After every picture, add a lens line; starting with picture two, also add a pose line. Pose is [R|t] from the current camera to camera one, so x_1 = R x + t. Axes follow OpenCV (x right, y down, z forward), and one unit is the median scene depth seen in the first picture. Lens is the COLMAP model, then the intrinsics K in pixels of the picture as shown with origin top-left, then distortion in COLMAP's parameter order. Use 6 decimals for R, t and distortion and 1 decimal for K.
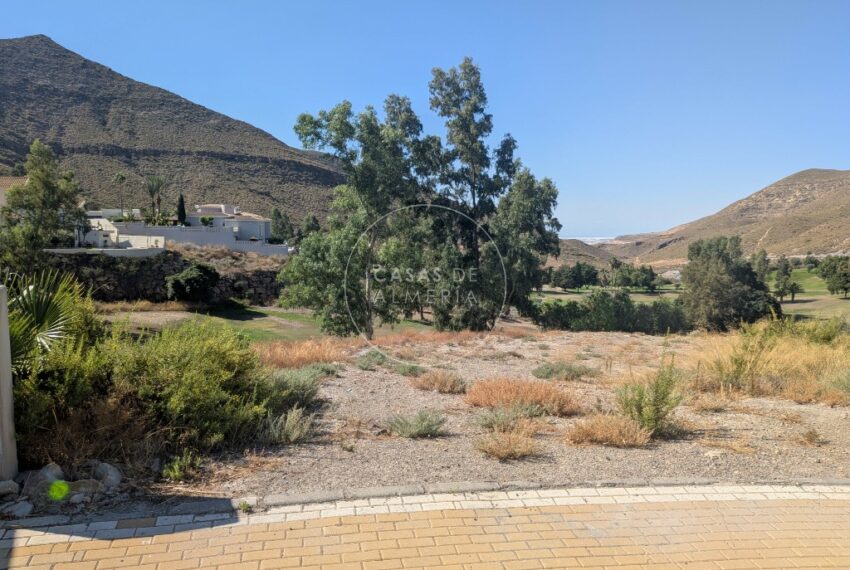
lens RADIAL K [[610.3, 0, 425.0], [0, 610.3, 285.0], [0, 0, 1]] dist [0.058658, -0.121377]
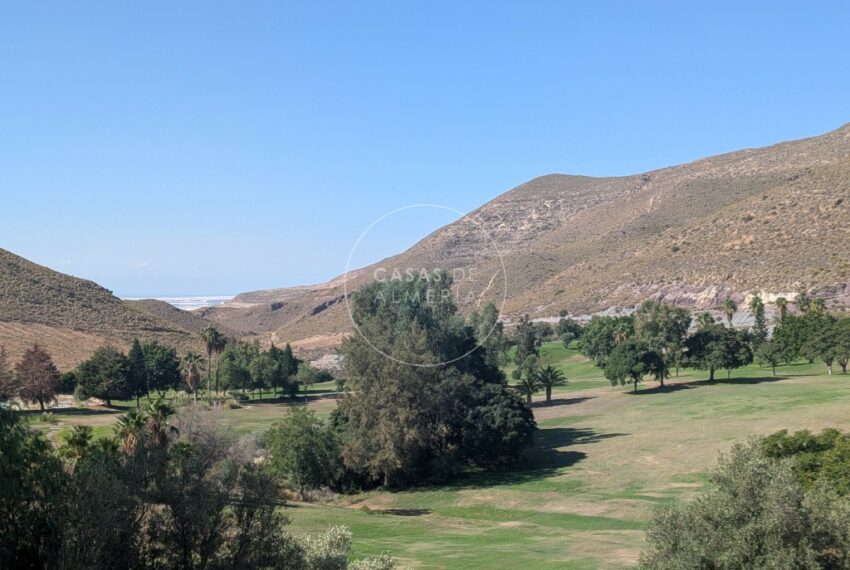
lens RADIAL K [[1220.4, 0, 409.3], [0, 1220.4, 283.9], [0, 0, 1]] dist [0.068289, -0.025820]
pose [[0.904383, -0.010188, 0.426600, 0.119537], [0.048241, 0.995747, -0.078489, 0.004795], [-0.423986, 0.091564, 0.901028, 0.242075]]
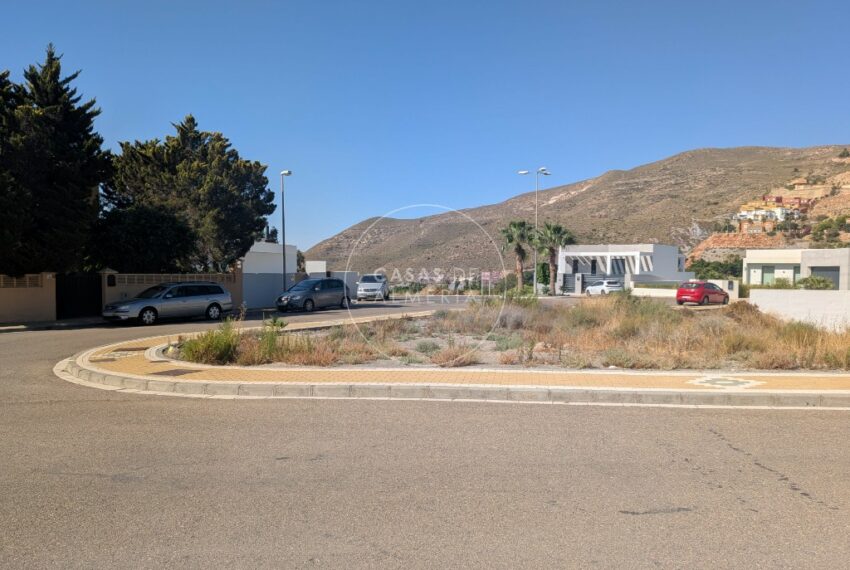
lens RADIAL K [[610.7, 0, 425.0], [0, 610.7, 285.0], [0, 0, 1]] dist [0.079997, -0.122884]
pose [[0.804856, -0.016966, 0.593228, -0.346601], [0.051383, 0.997830, -0.041177, 0.031773], [-0.591242, 0.063624, 0.803981, -0.486548]]
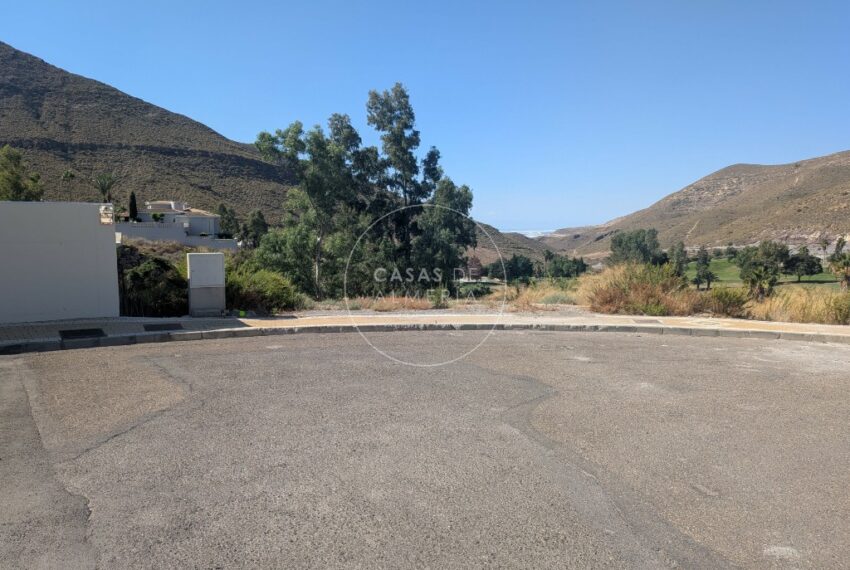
lens RADIAL K [[610.7, 0, 425.0], [0, 610.7, 285.0], [0, 0, 1]] dist [0.079997, -0.122884]
pose [[0.995877, -0.012301, 0.089880, 0.003575], [0.011400, 0.999880, 0.010528, 0.005838], [-0.089999, -0.009460, 0.995897, -0.091581]]
